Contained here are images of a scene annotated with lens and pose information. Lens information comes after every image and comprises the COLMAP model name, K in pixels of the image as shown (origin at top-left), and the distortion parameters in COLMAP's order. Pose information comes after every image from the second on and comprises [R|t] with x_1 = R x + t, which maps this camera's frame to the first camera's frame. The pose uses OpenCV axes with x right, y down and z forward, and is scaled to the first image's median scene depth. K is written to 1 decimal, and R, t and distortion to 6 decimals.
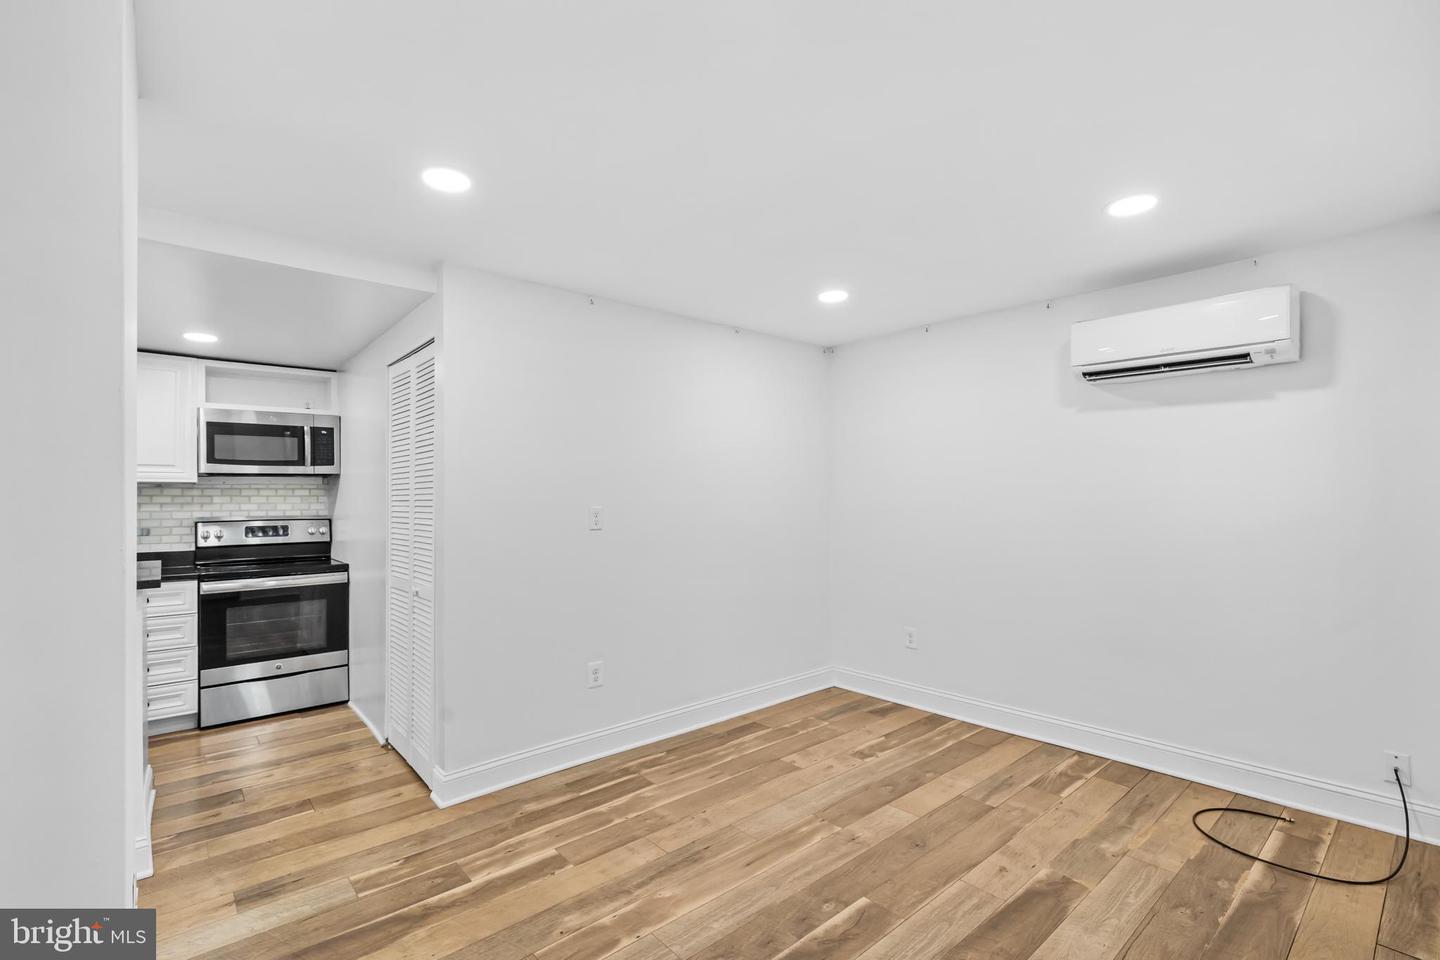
lens RADIAL K [[636.8, 0, 713.1], [0, 636.8, 492.3], [0, 0, 1]] dist [-0.002345, -0.000625]
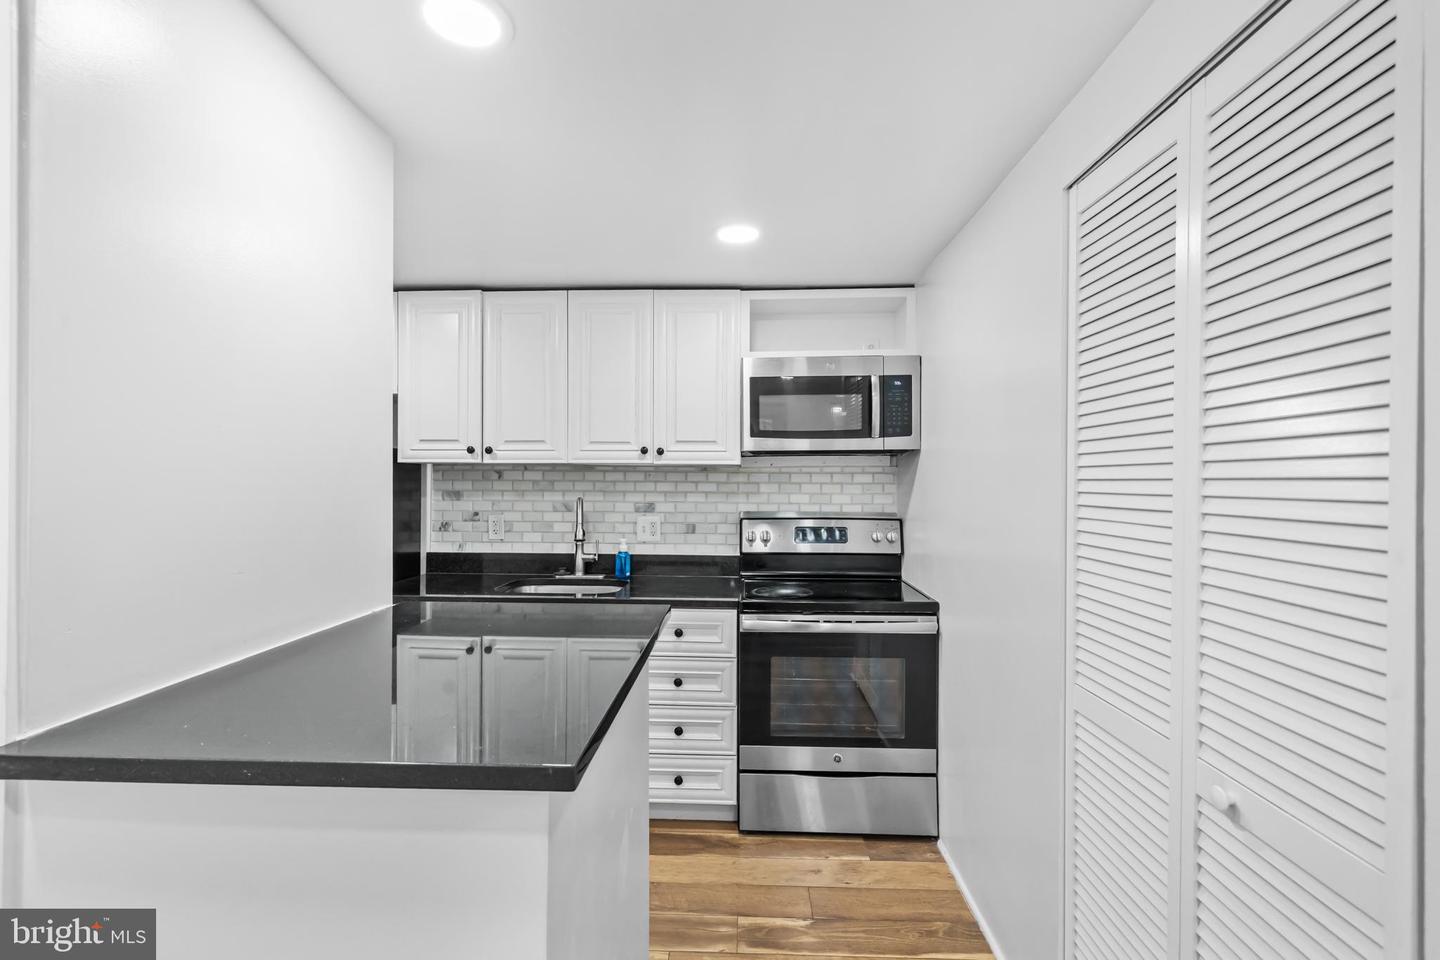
lens RADIAL K [[636.8, 0, 722.8], [0, 636.8, 480.9], [0, 0, 1]] dist [-0.002345, -0.000625]
pose [[0.732587, 0.010646, -0.680590, -0.320555], [-0.002507, 0.999913, 0.012943, -0.006137], [0.680669, -0.007775, 0.732550, 0.437032]]
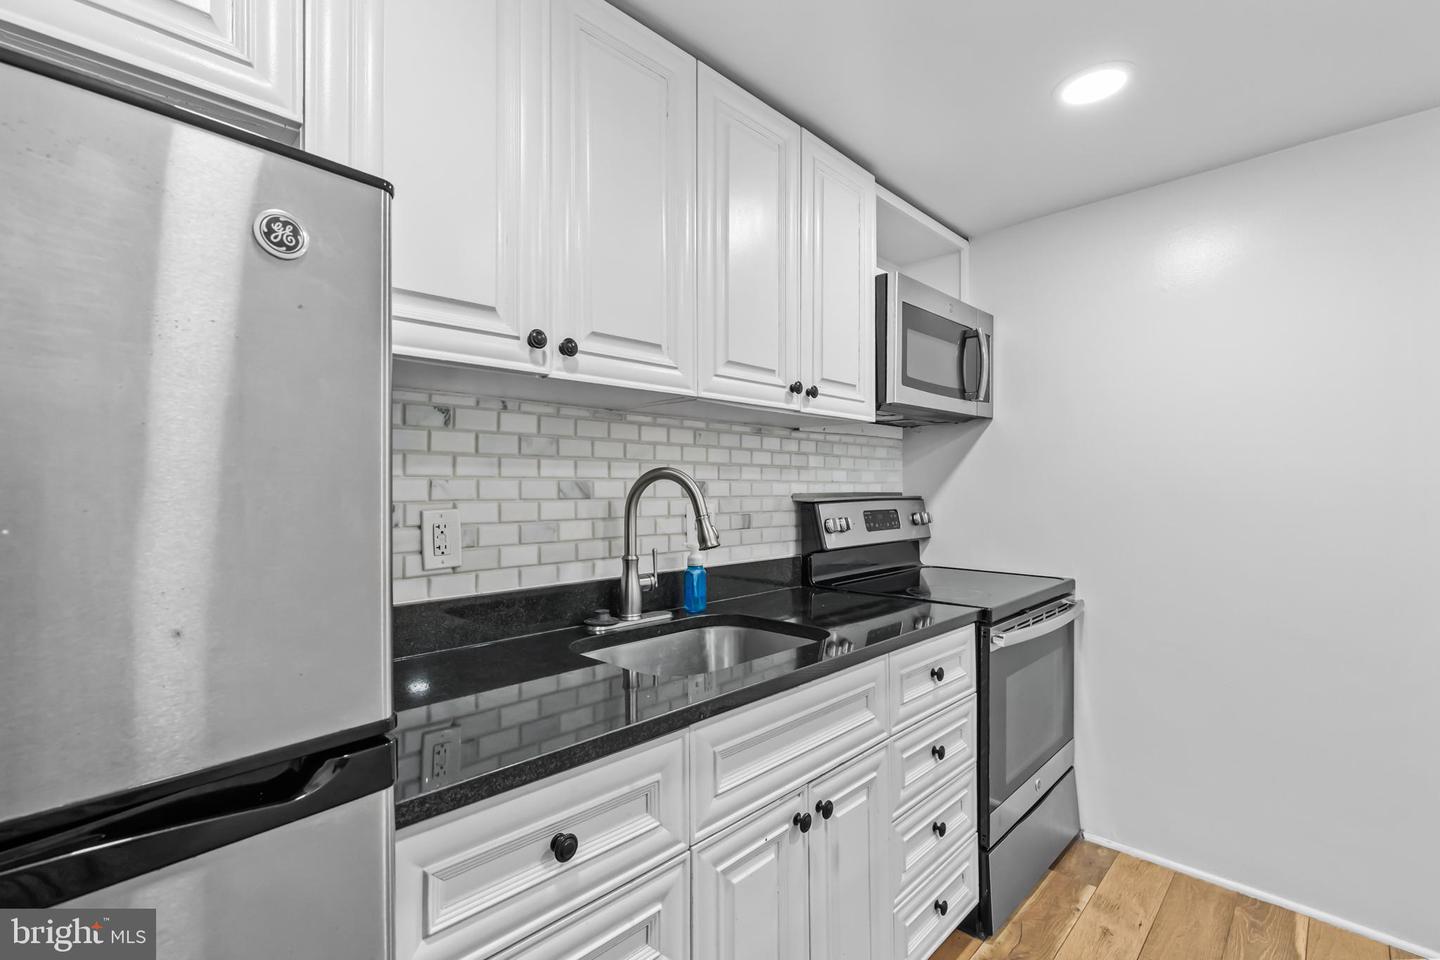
lens RADIAL K [[636.8, 0, 714.7], [0, 636.8, 486.0], [0, 0, 1]] dist [-0.002345, -0.000625]
pose [[0.997613, 0.003531, 0.068967, -0.914370], [-0.004065, 0.999963, 0.007605, 0.029450], [-0.068937, -0.007867, 0.997590, 0.476801]]
